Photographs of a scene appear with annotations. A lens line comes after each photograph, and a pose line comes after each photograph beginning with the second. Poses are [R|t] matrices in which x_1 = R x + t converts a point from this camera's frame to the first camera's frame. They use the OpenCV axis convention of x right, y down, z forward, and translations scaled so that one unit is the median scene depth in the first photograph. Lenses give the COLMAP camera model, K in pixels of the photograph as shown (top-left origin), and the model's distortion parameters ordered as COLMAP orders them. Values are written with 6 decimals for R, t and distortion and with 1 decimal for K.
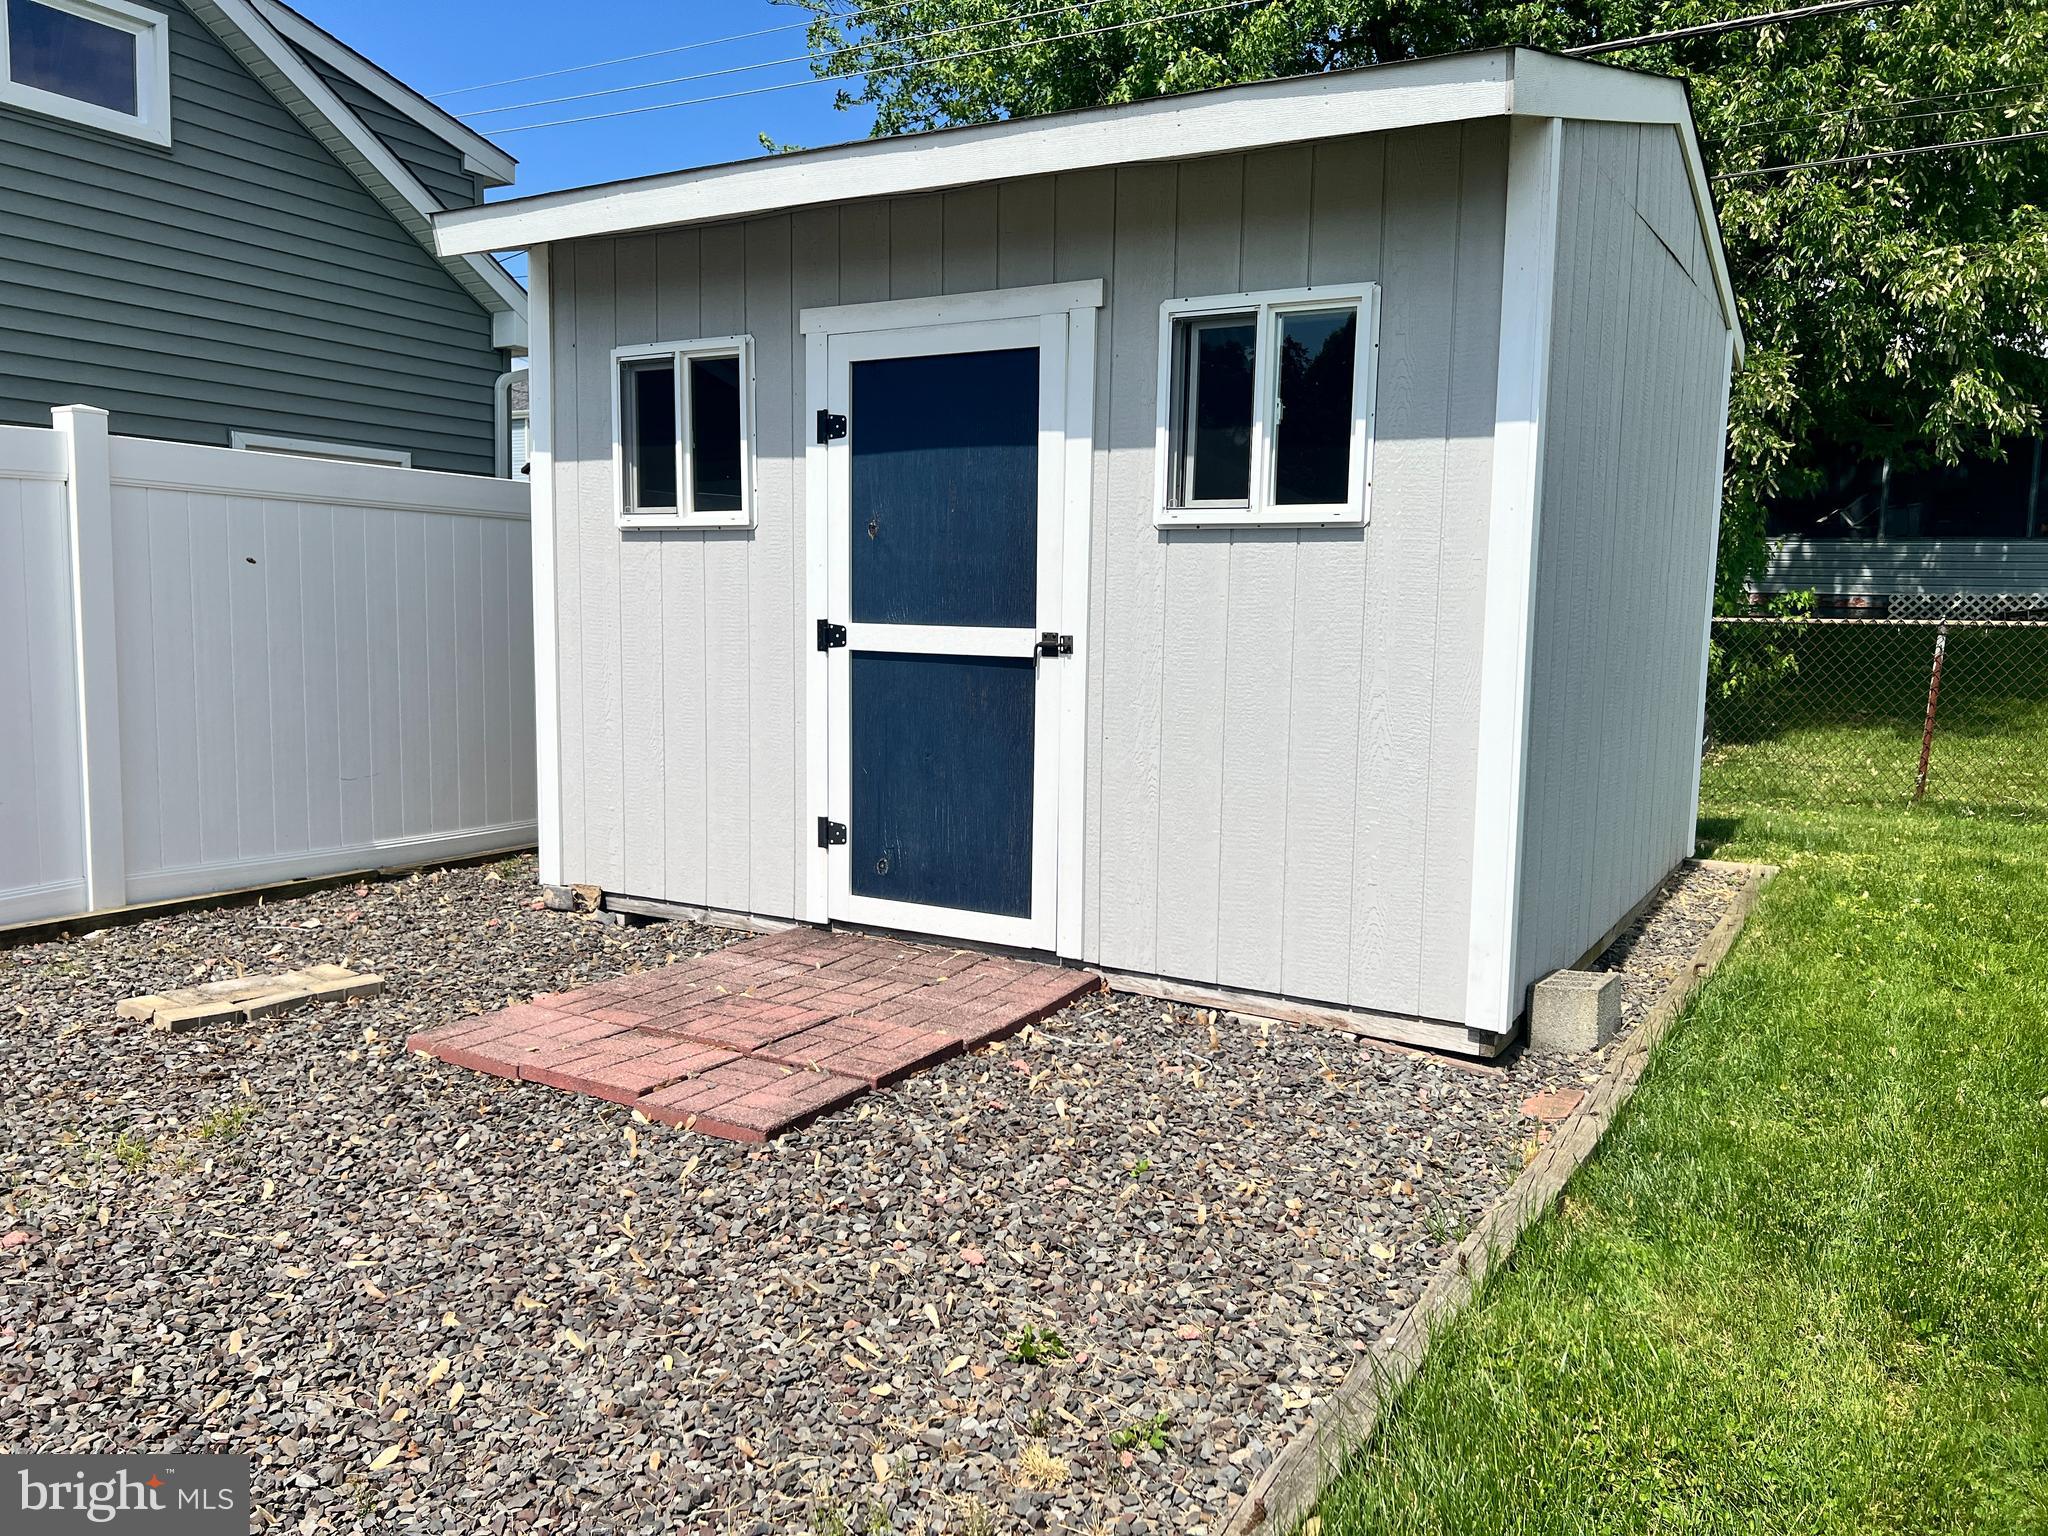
lens RADIAL K [[1527.0, 0, 1025.8], [0, 1527.0, 778.2], [0, 0, 1]] dist [0.057676, -0.062904]
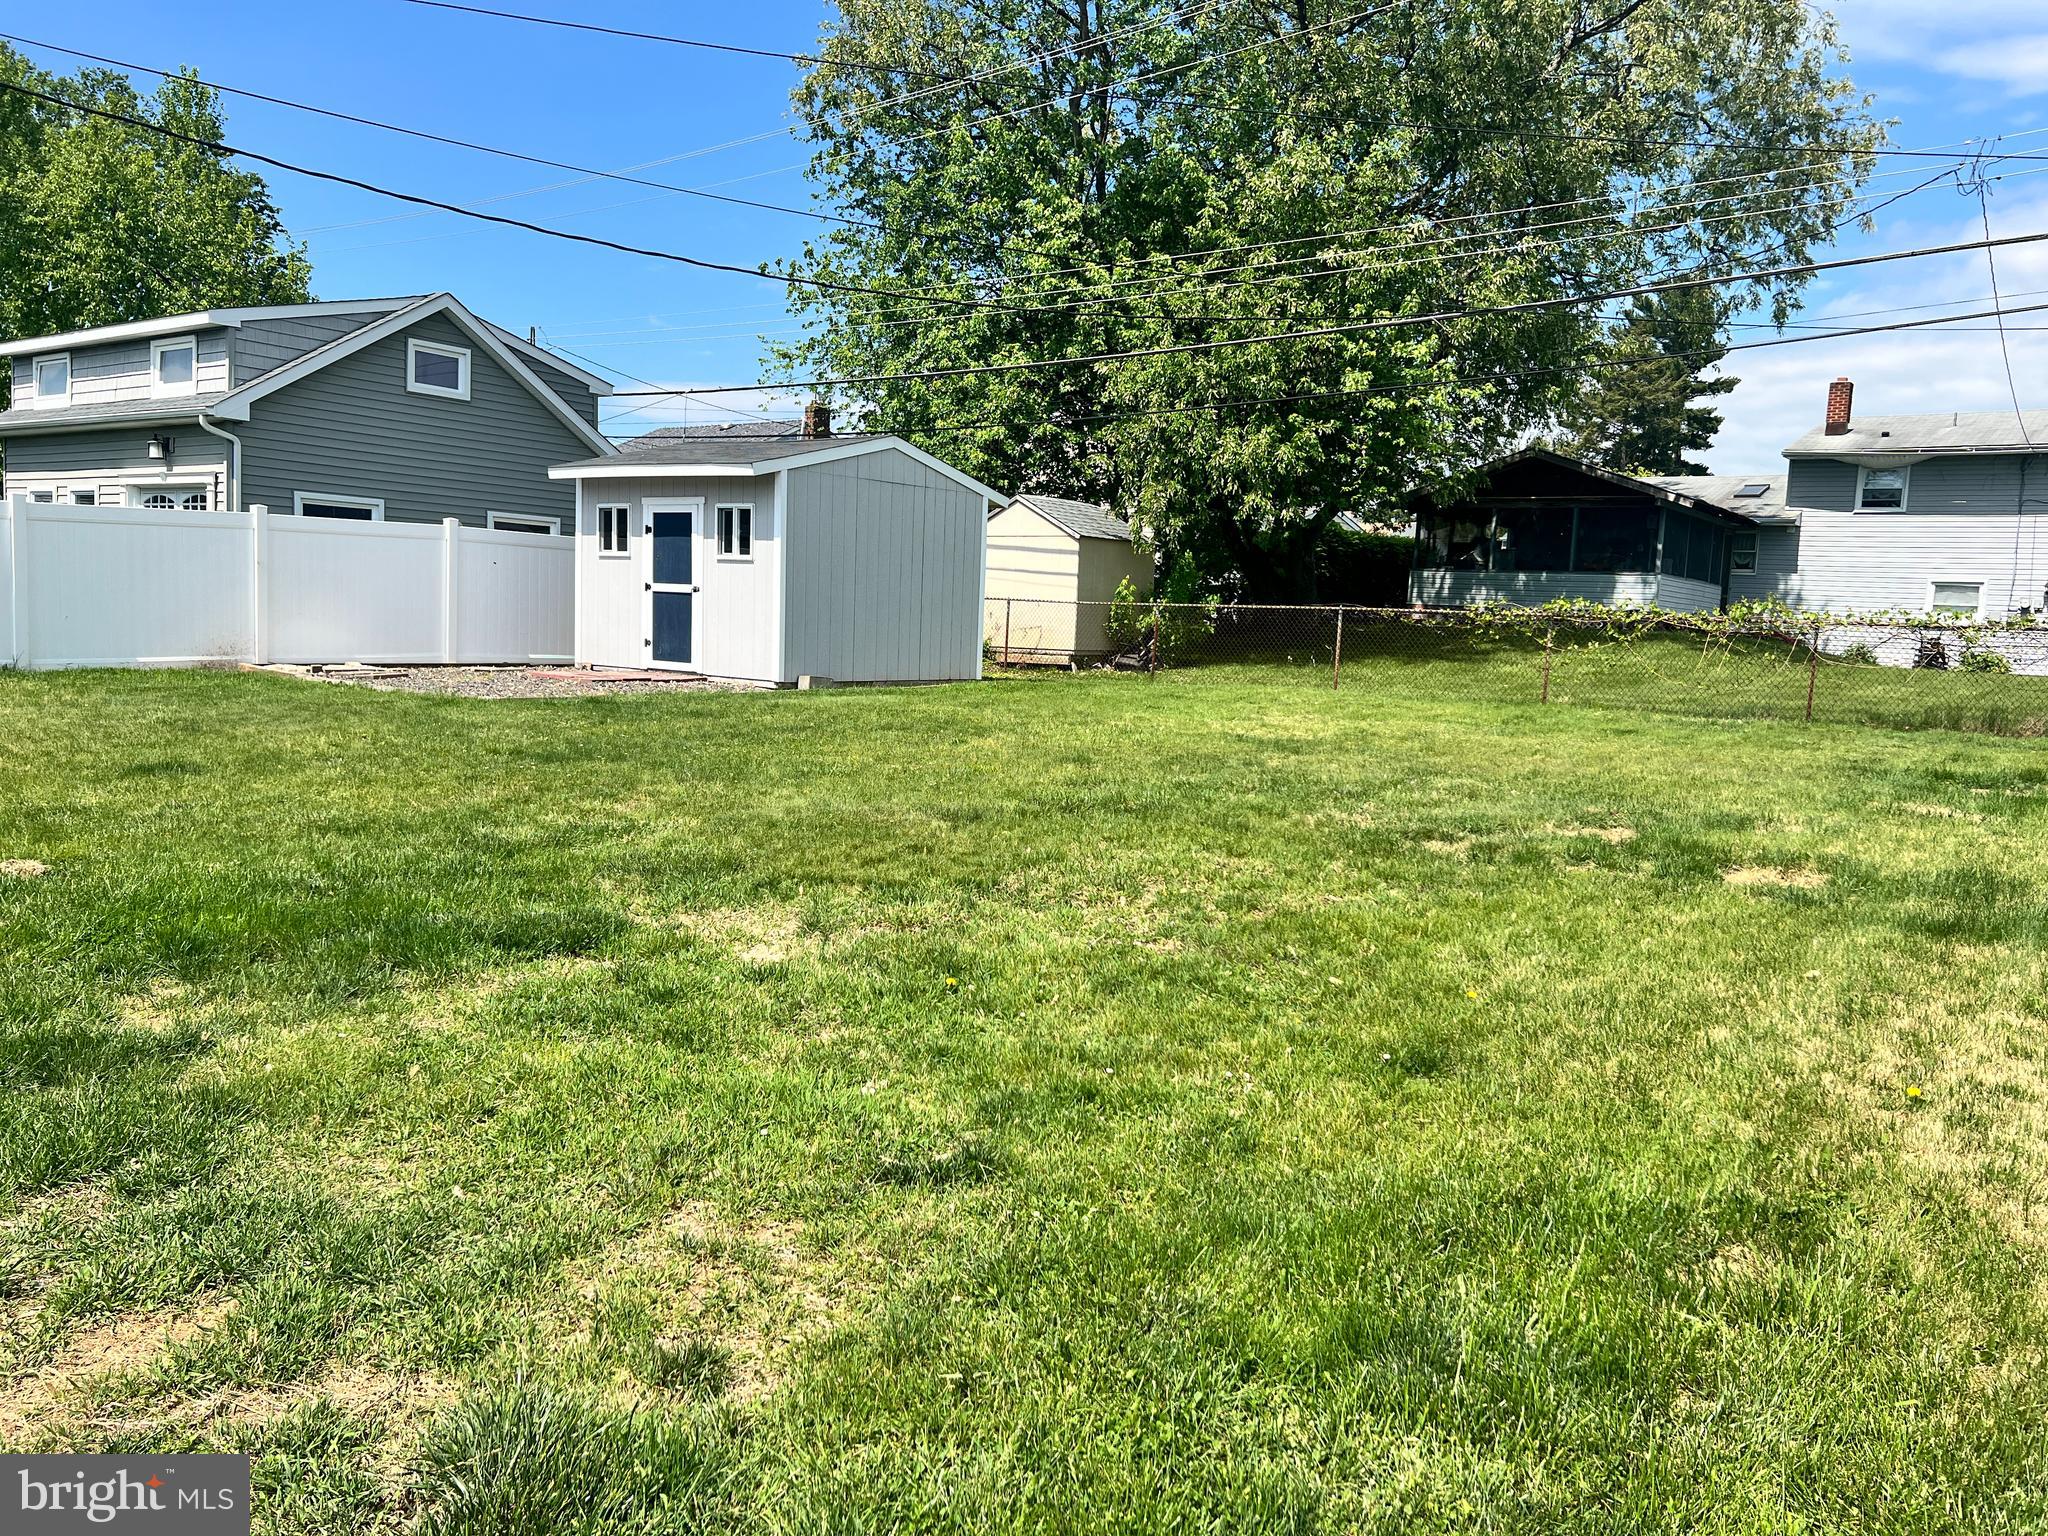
lens RADIAL K [[1527.0, 0, 1025.8], [0, 1527.0, 778.2], [0, 0, 1]] dist [0.057676, -0.062904]
pose [[0.992244, 0.036586, -0.118797, 1.208410], [-0.037801, 0.999253, -0.007986, 0.354742], [0.118416, 0.012414, 0.992887, -2.492813]]
